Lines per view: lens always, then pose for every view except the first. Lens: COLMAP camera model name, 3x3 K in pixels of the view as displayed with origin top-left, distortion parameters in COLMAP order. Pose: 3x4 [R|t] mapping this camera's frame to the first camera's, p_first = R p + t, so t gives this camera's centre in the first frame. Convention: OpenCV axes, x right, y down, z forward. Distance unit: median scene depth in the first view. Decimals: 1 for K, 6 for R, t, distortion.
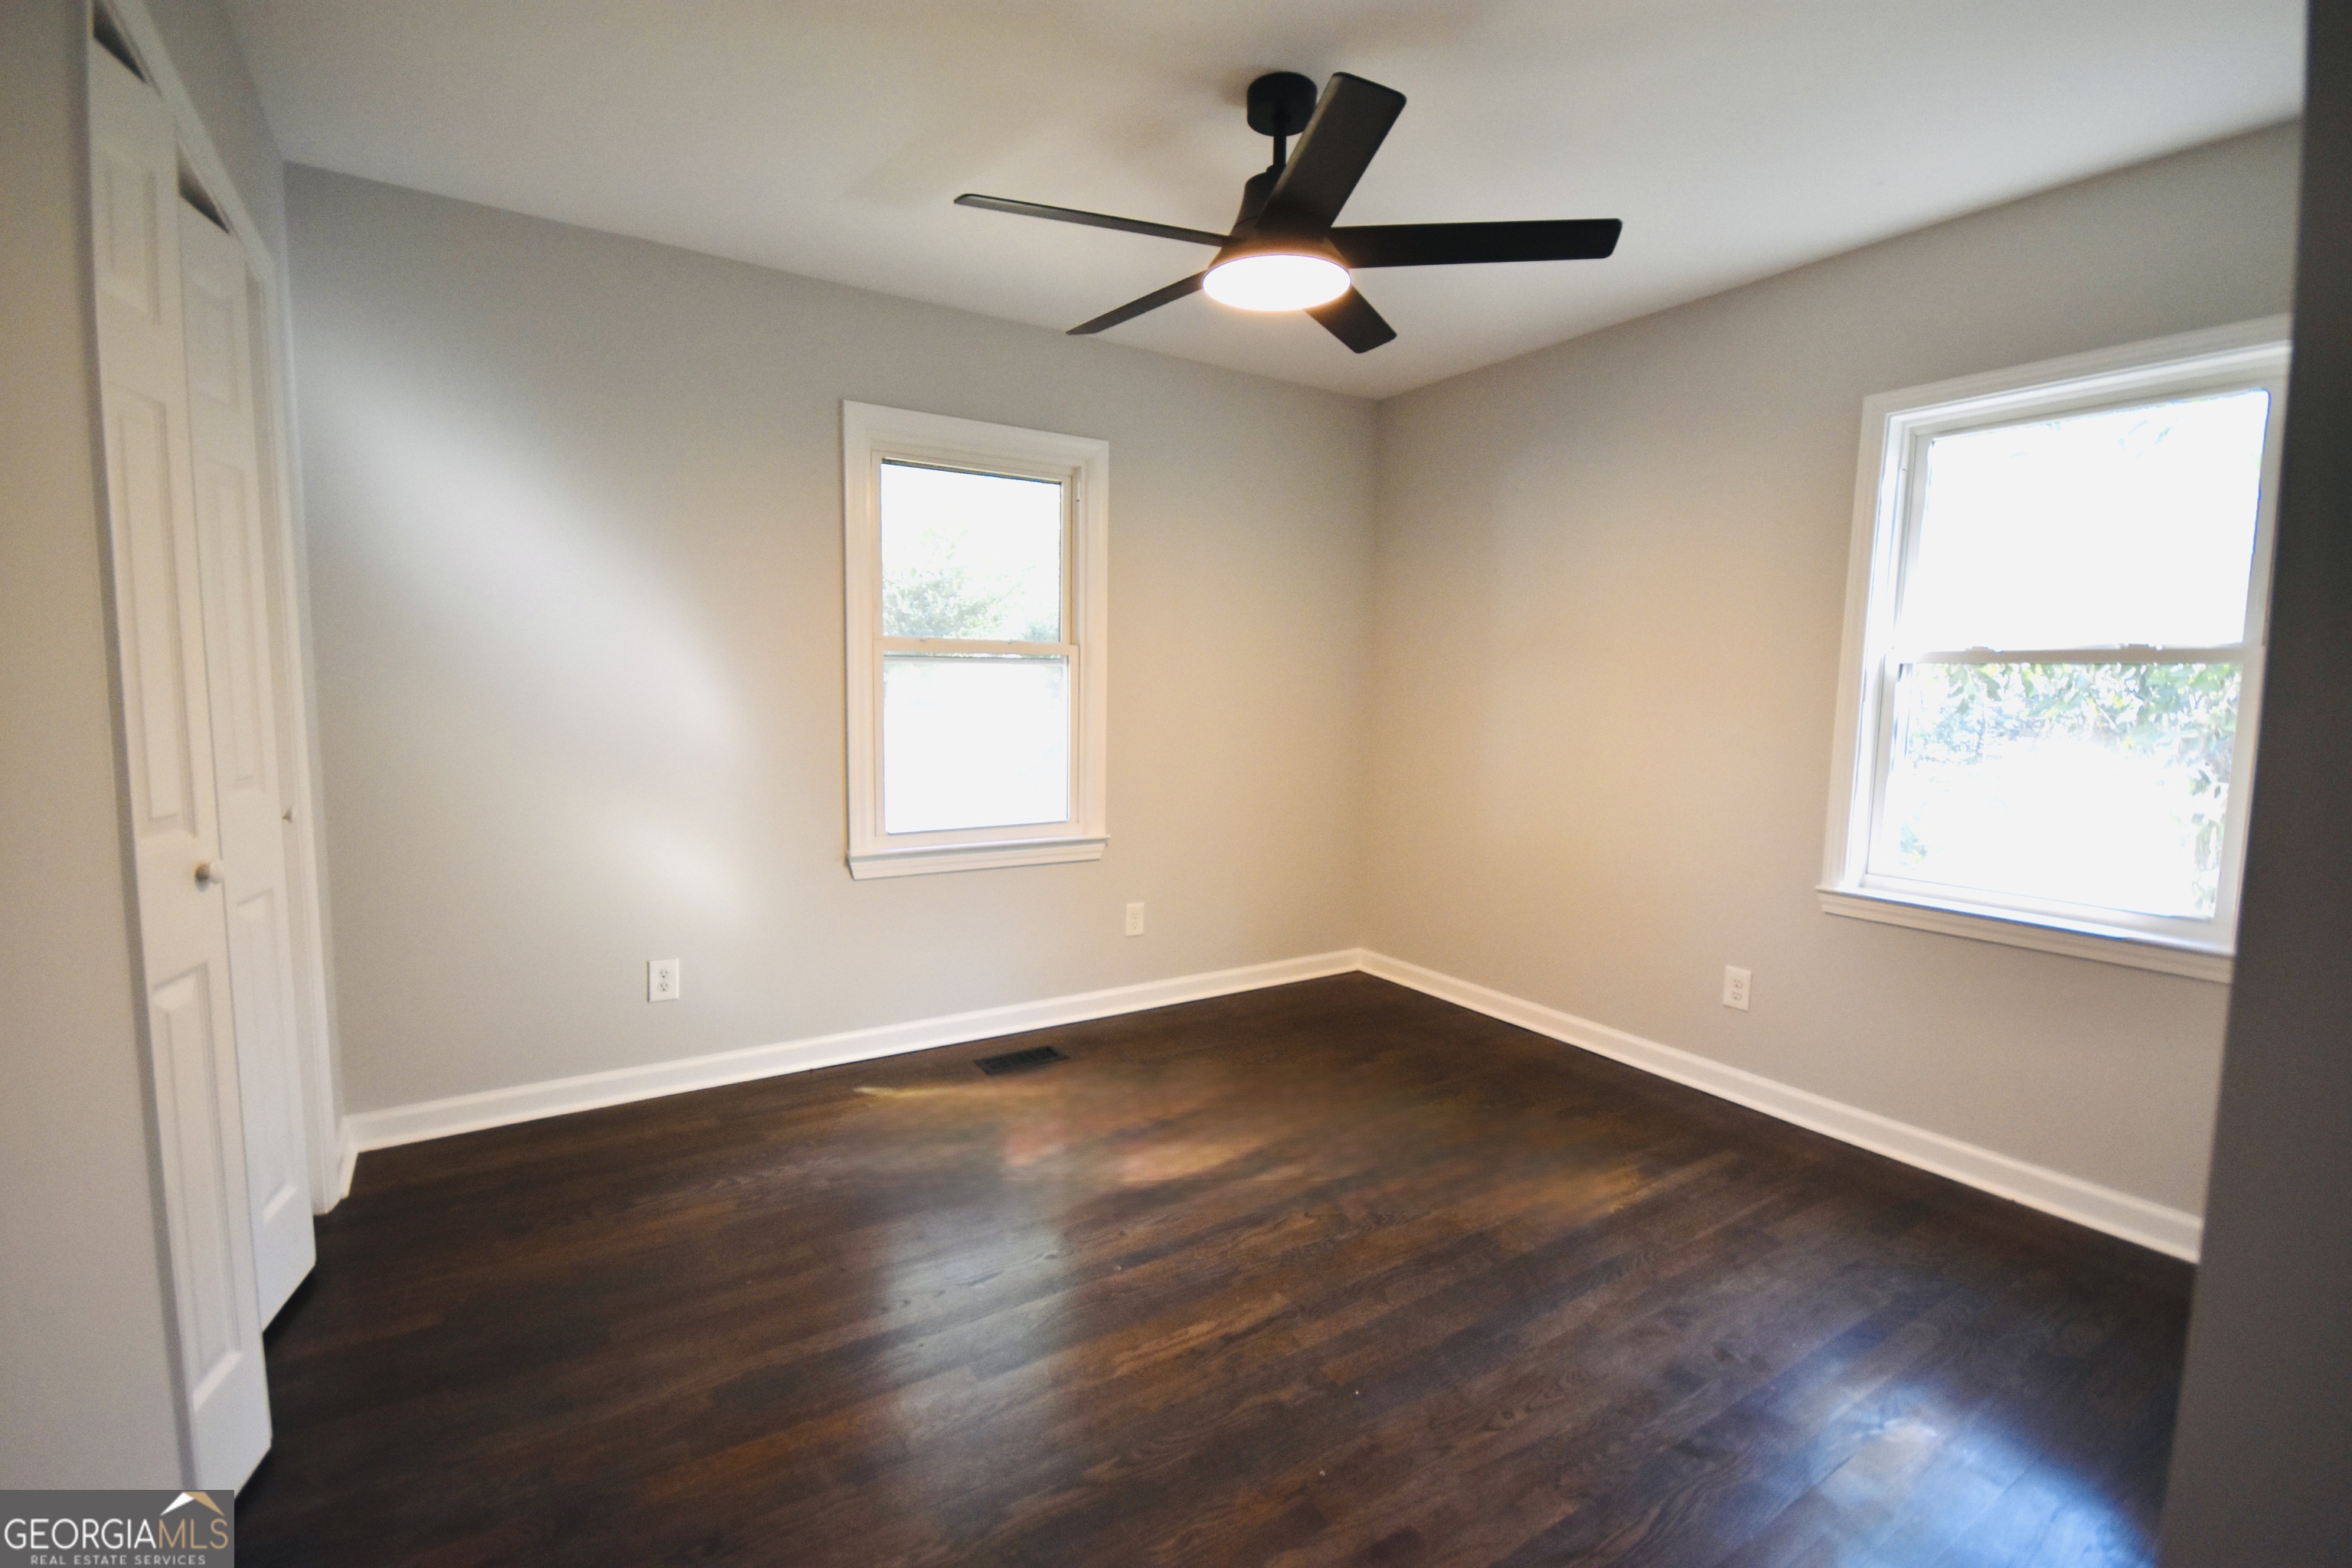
lens RADIAL K [[1034.6, 0, 1178.1], [0, 1034.6, 790.9], [0, 0, 1]] dist [0.000038, -0.003466]
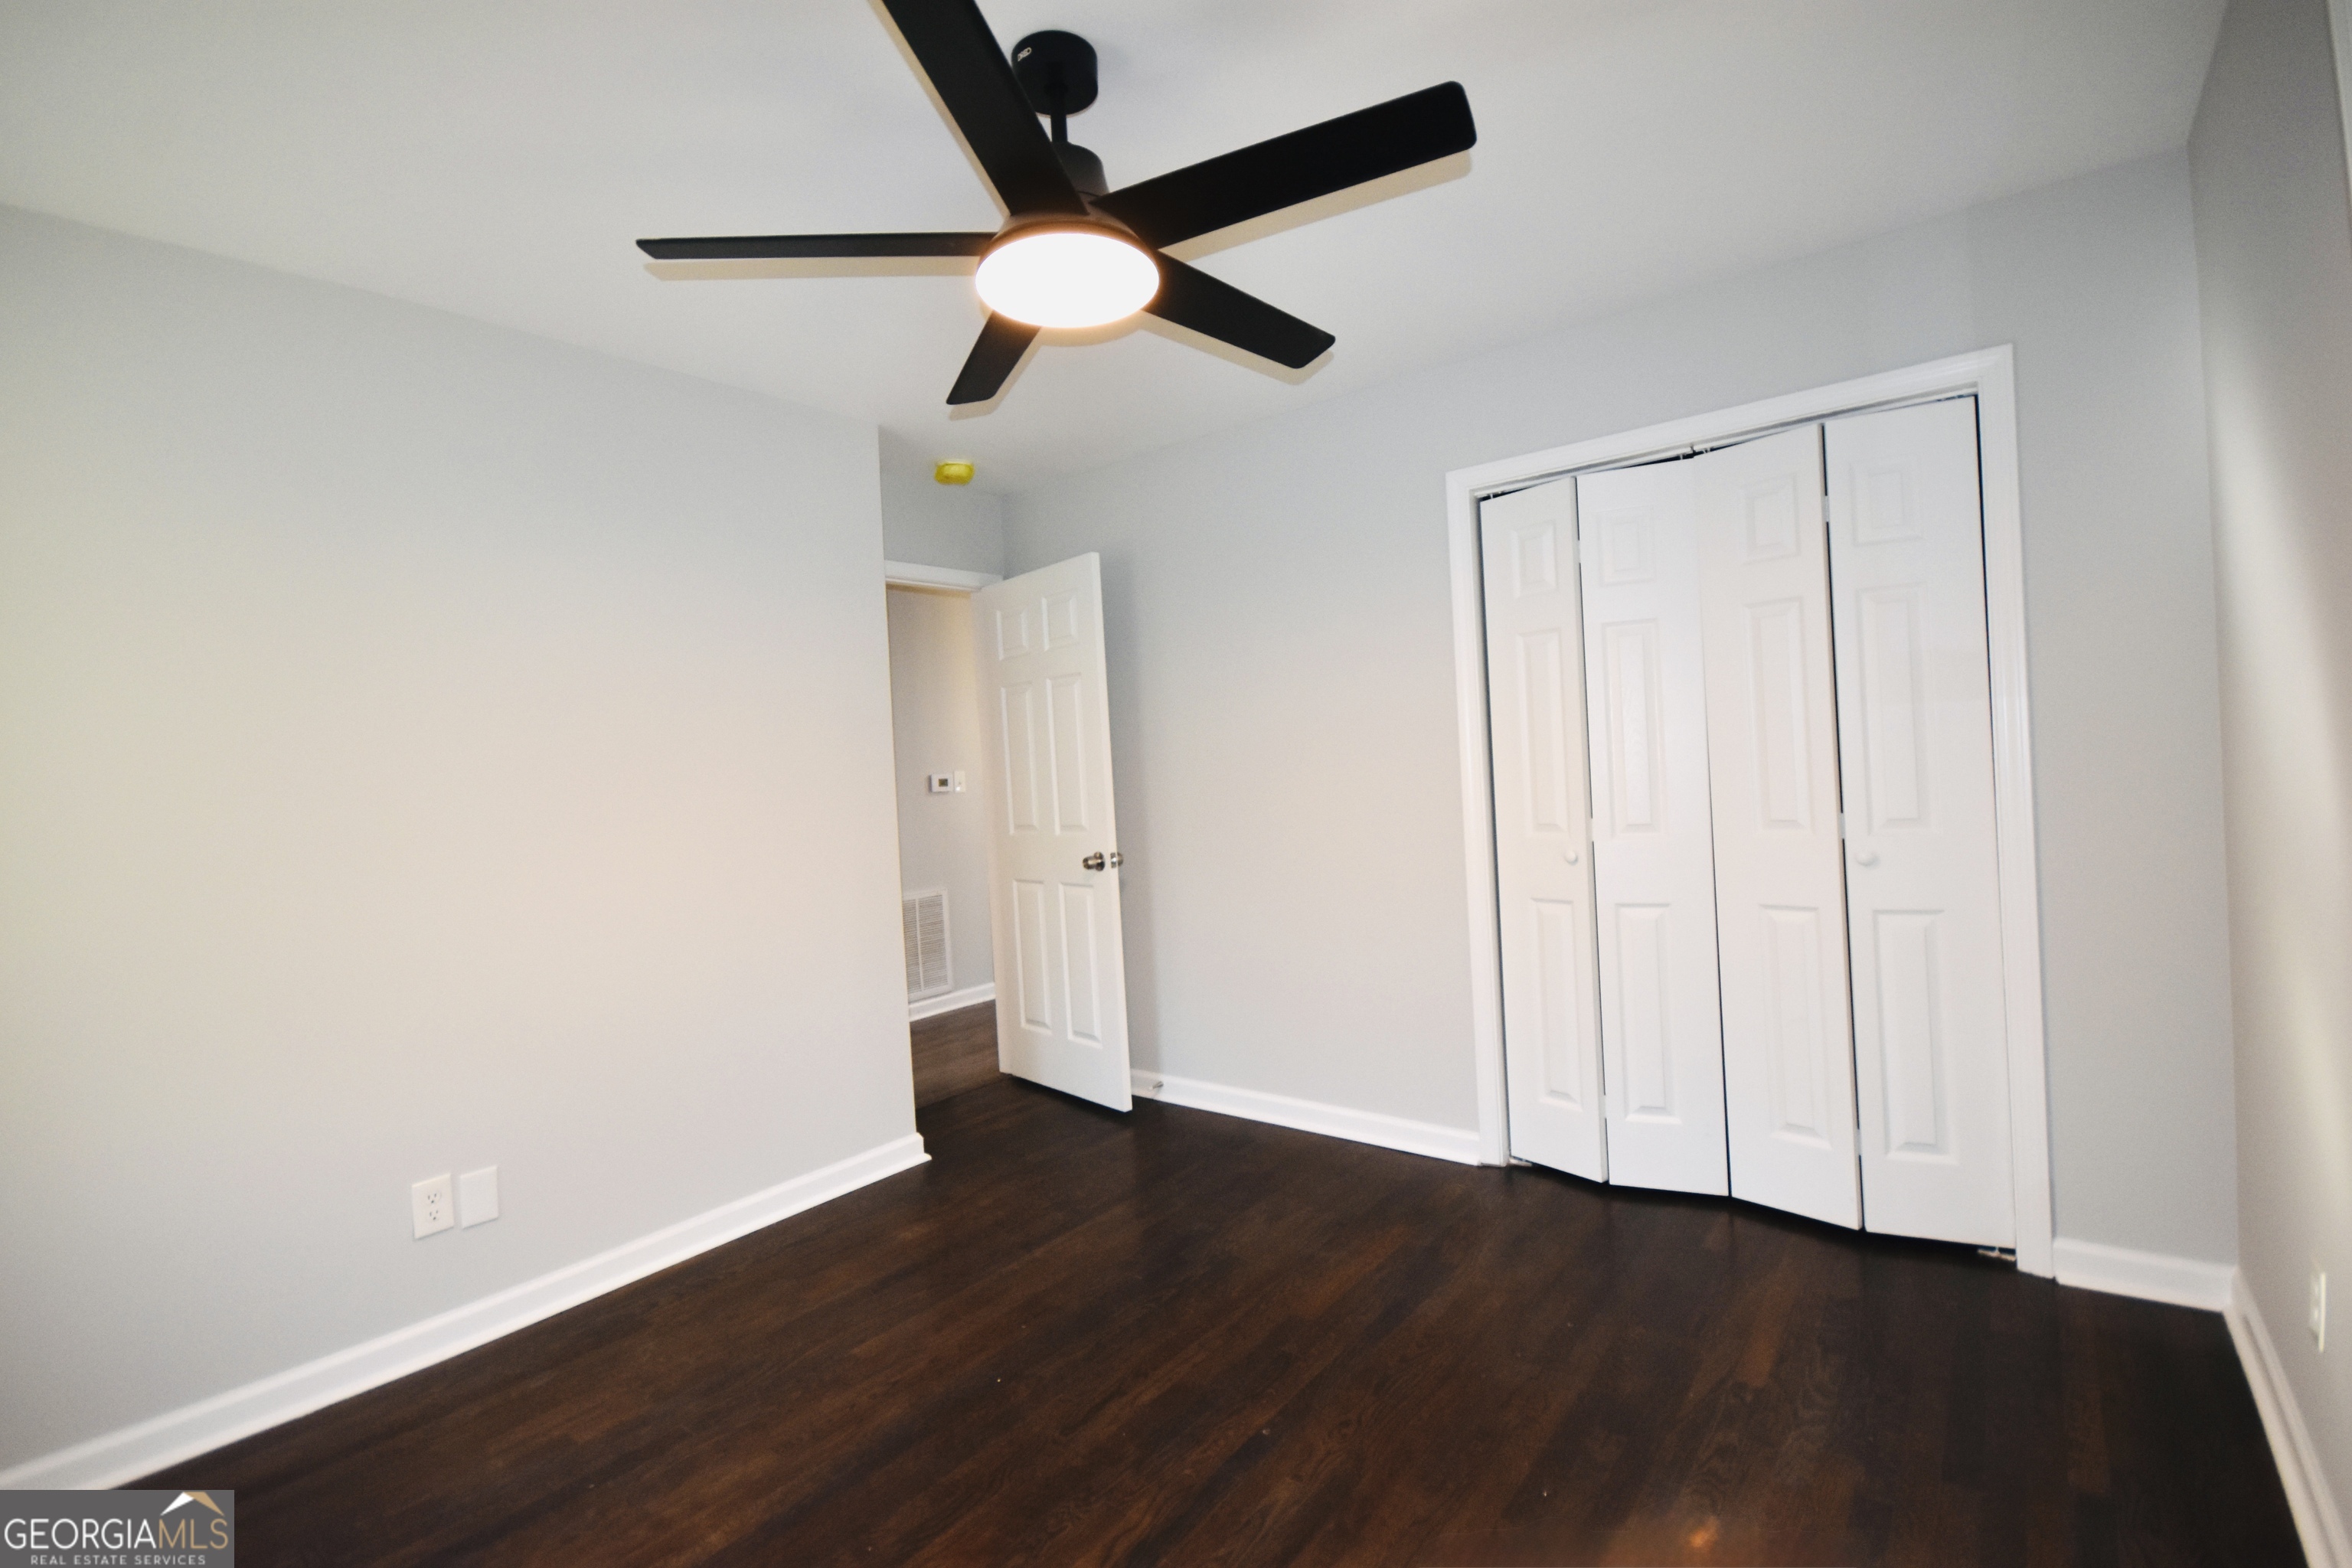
lens RADIAL K [[1034.6, 0, 1183.5], [0, 1034.6, 798.0], [0, 0, 1]] dist [0.000038, -0.003466]
pose [[-0.949287, 0.029740, -0.313000, 0.294895], [0.011848, 0.998193, 0.058910, -0.146126], [0.314186, 0.052214, -0.947924, 1.952982]]
